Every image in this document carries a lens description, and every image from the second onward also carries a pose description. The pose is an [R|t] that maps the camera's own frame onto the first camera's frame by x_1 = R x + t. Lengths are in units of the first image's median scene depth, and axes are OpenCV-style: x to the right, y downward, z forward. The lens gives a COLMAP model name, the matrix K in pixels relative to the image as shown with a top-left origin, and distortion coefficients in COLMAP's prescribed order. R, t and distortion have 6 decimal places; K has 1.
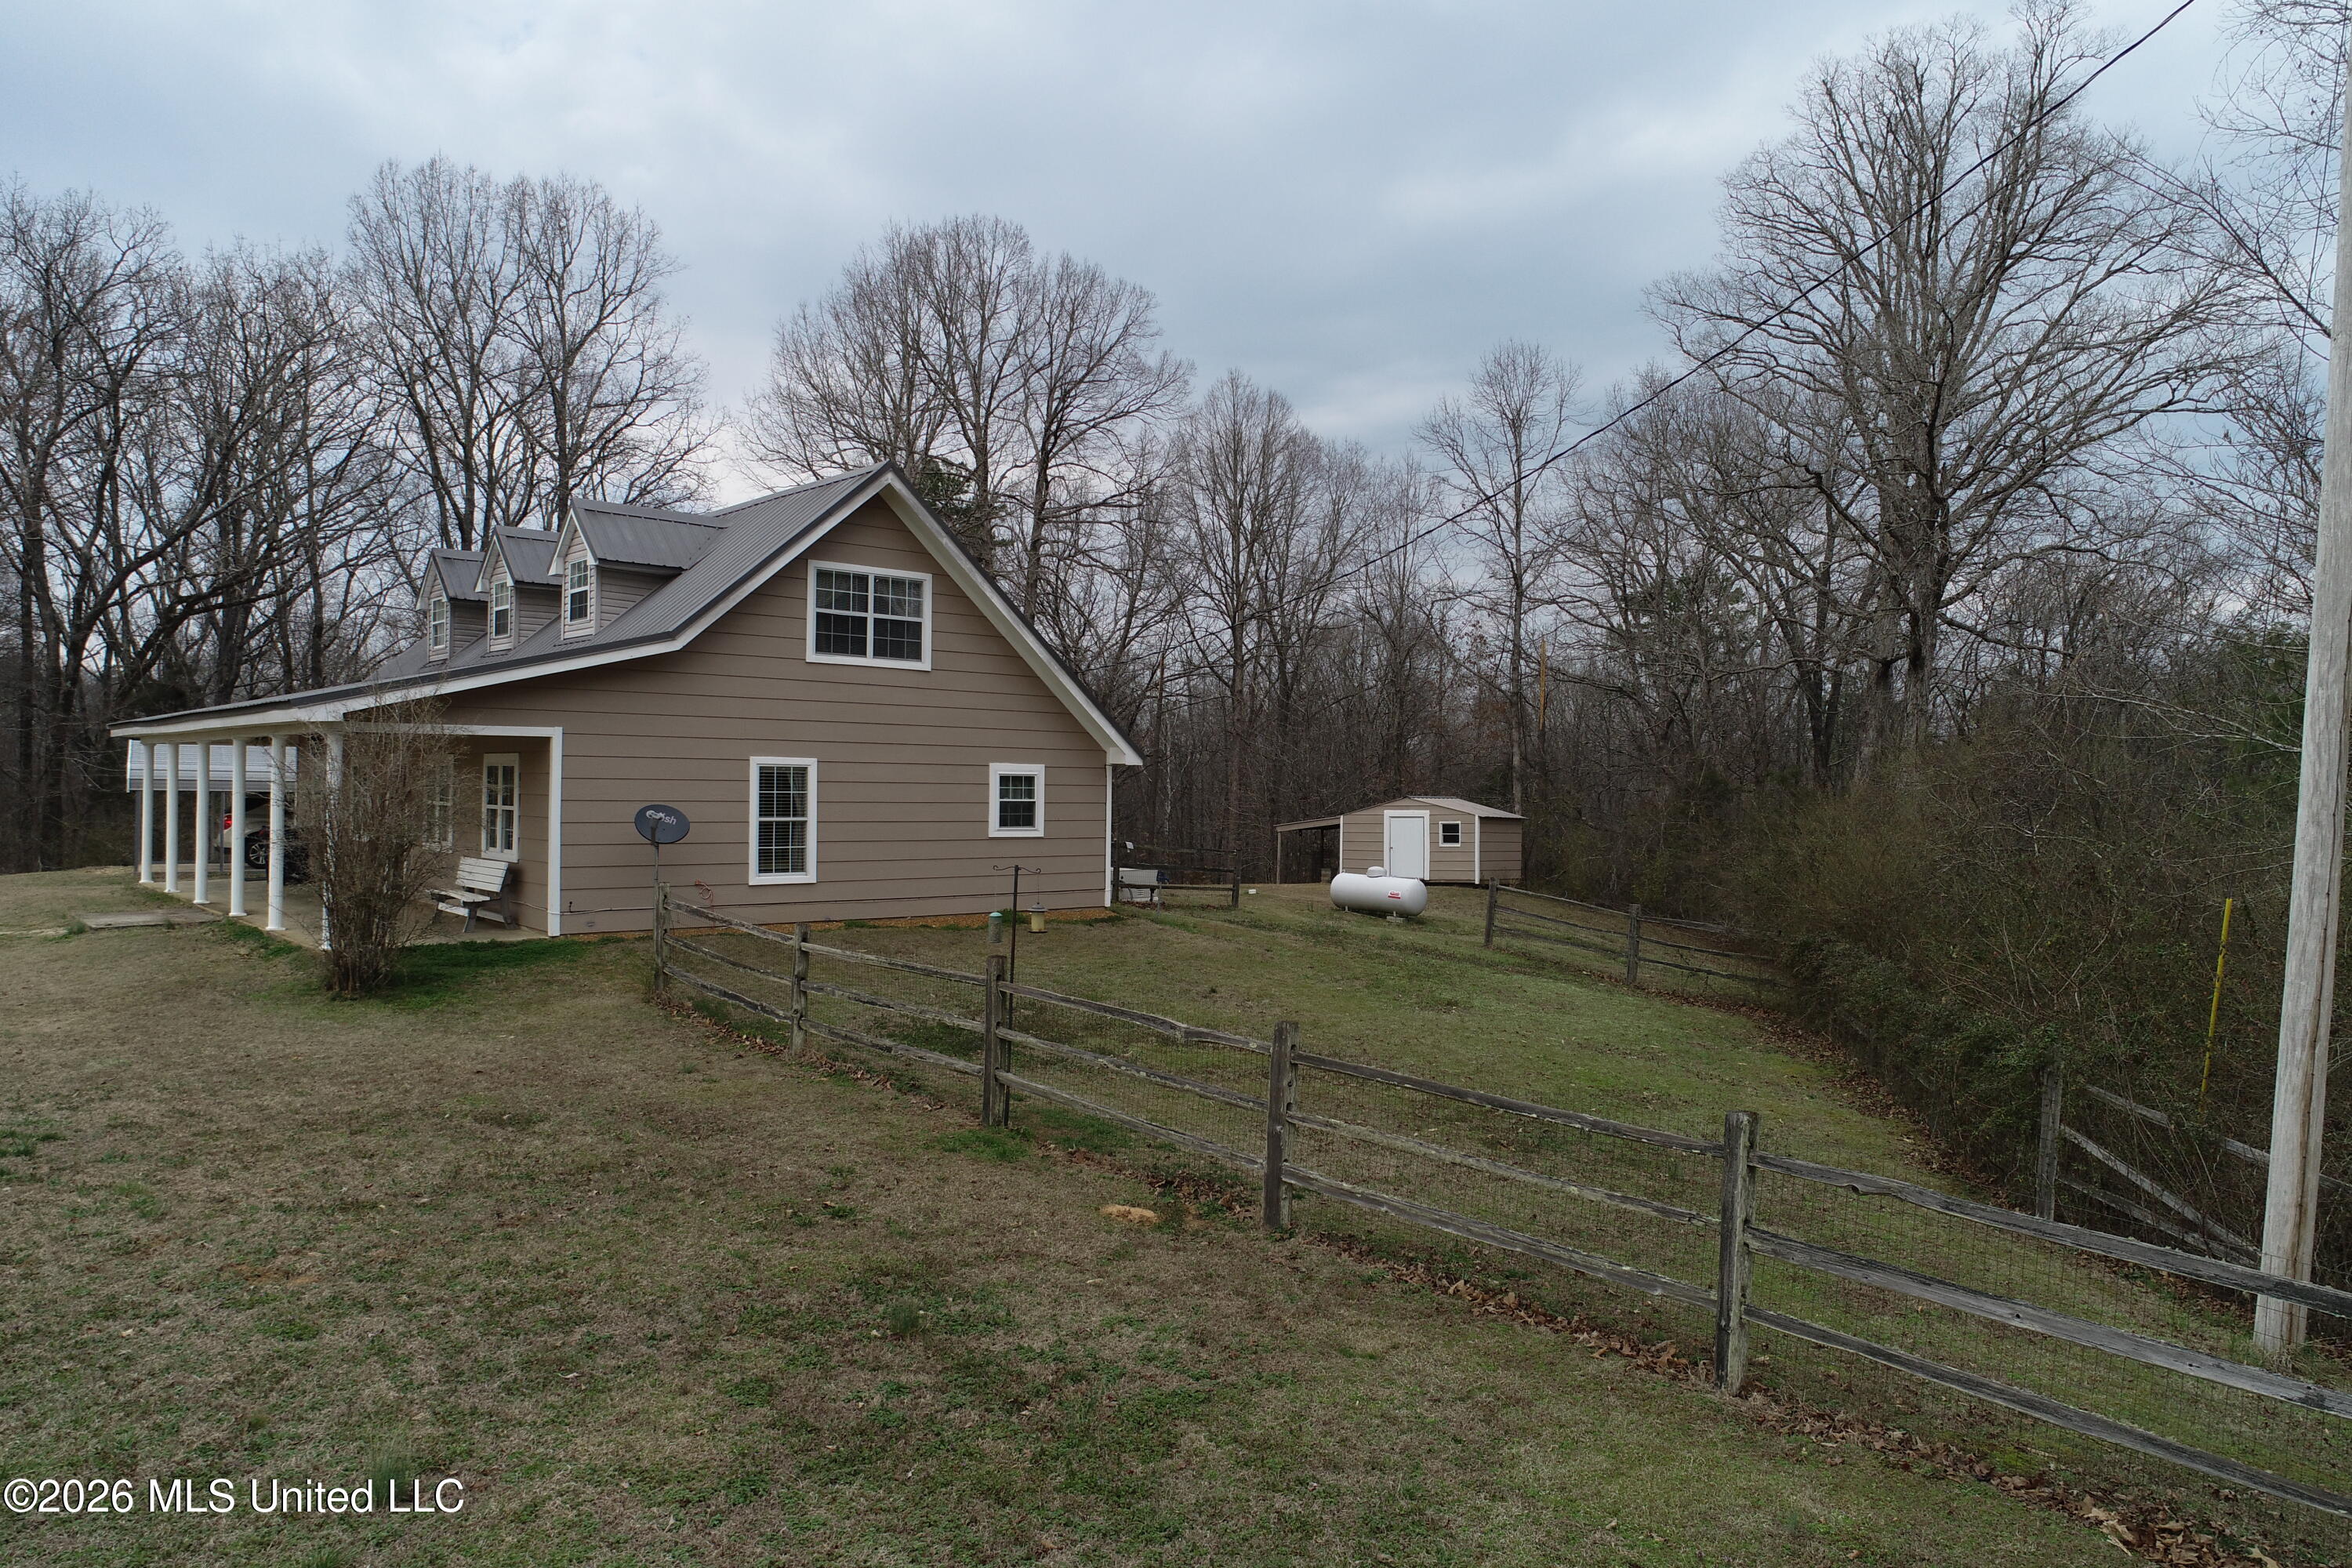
lens RADIAL K [[1586.8, 0, 1176.0], [0, 1586.8, 784.0], [0, 0, 1]] dist [0.002621, -0.002149]
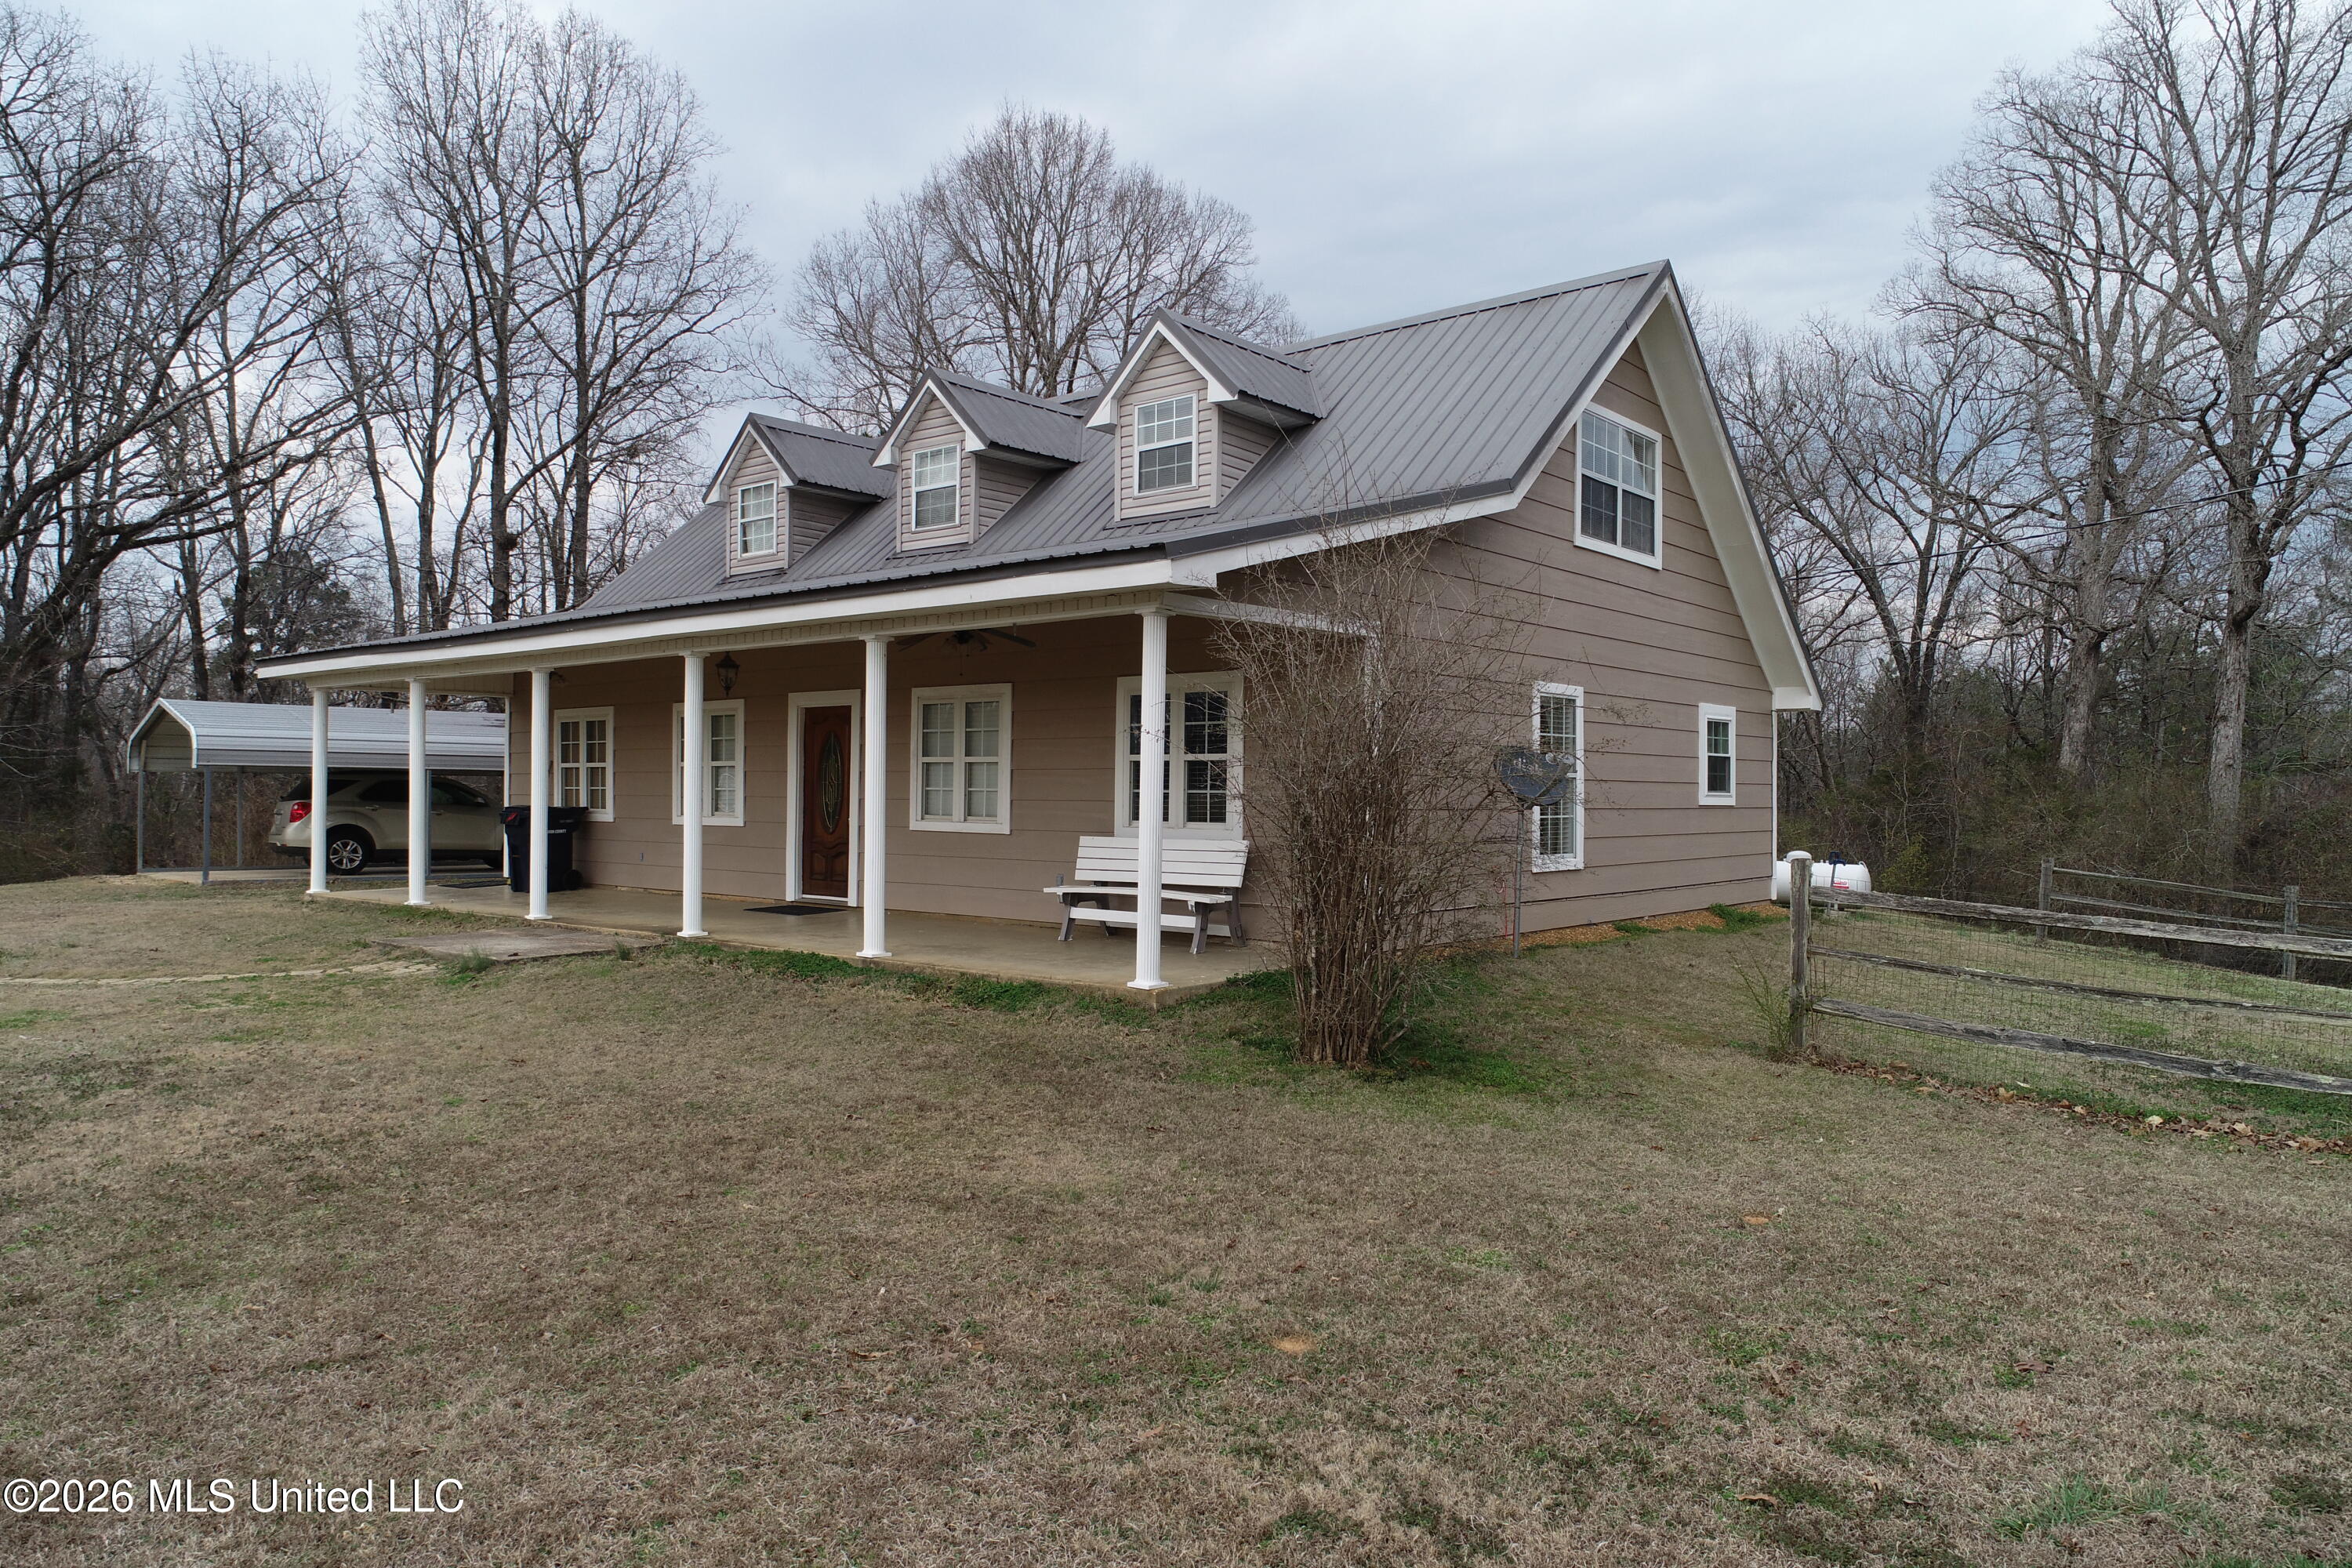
lens RADIAL K [[1586.8, 0, 1176.0], [0, 1586.8, 784.0], [0, 0, 1]] dist [0.002621, -0.002149]
pose [[0.986420, -0.012314, 0.163779, -0.478609], [0.013986, 0.999861, -0.009059, 0.027555], [-0.163644, 0.011227, 0.986456, 0.328651]]
